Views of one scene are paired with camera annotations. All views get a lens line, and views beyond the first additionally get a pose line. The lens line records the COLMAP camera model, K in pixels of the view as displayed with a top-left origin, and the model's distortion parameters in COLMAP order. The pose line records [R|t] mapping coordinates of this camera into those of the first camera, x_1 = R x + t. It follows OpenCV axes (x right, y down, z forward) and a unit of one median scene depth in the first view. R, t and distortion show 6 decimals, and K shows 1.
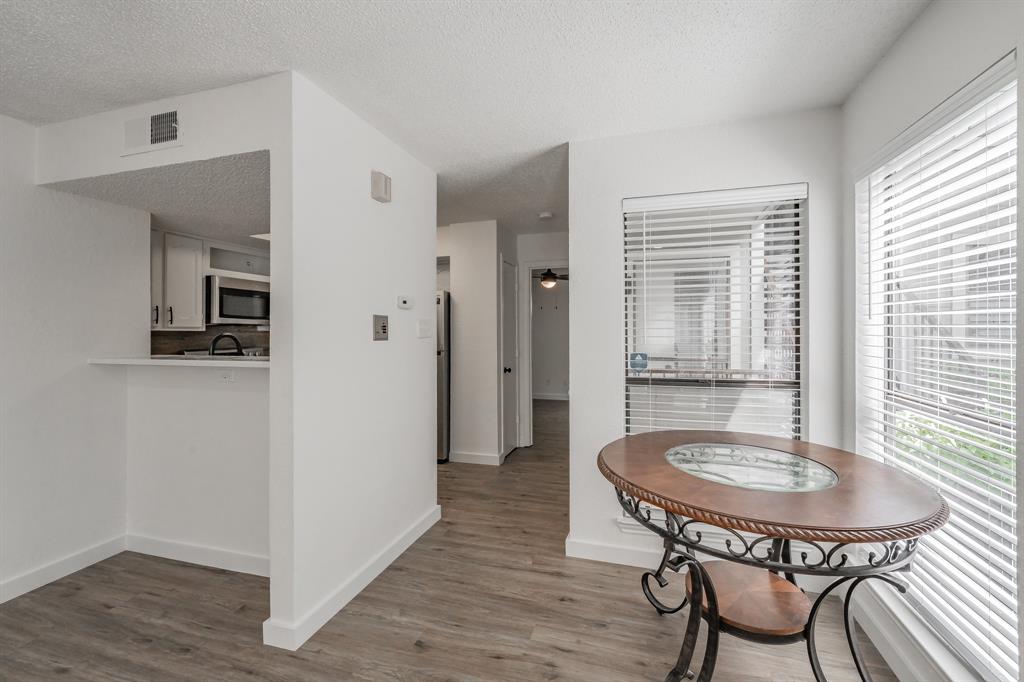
lens RADIAL K [[430.3, 0, 516.0], [0, 430.3, 326.1], [0, 0, 1]] dist [0.002222, 0.000057]
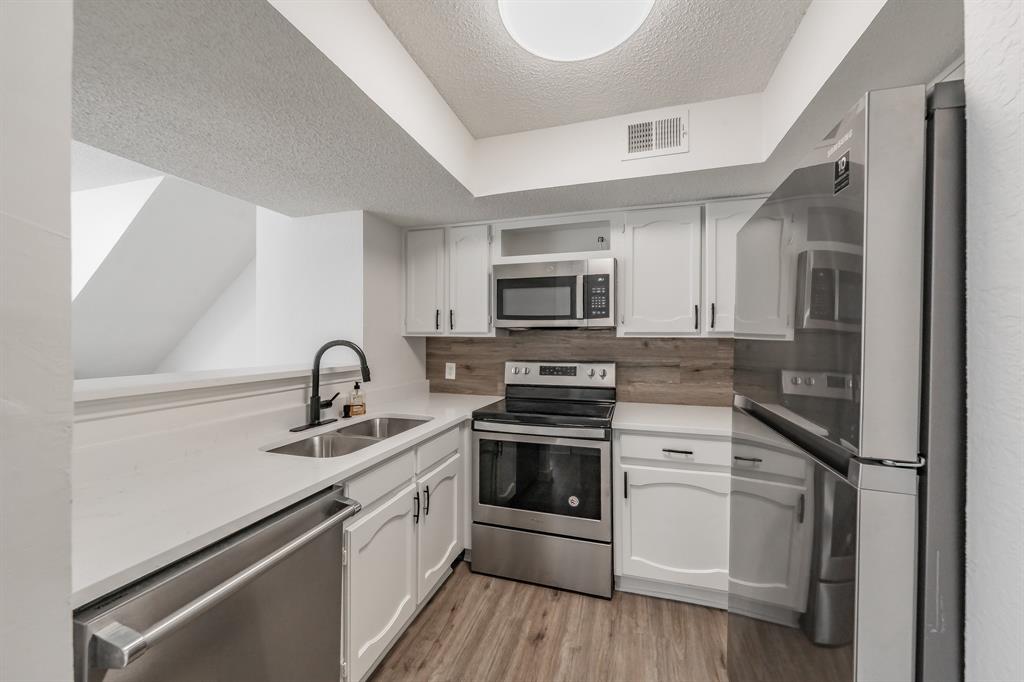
lens RADIAL K [[368.0, 0, 523.1], [0, 368.0, 329.1], [0, 0, 1]] dist [0.001990, -0.000103]
pose [[0.006455, -0.019142, -0.999796, -0.025501], [0.004698, 0.999806, -0.019112, 0.011045], [0.999968, -0.004573, 0.006544, 1.039530]]
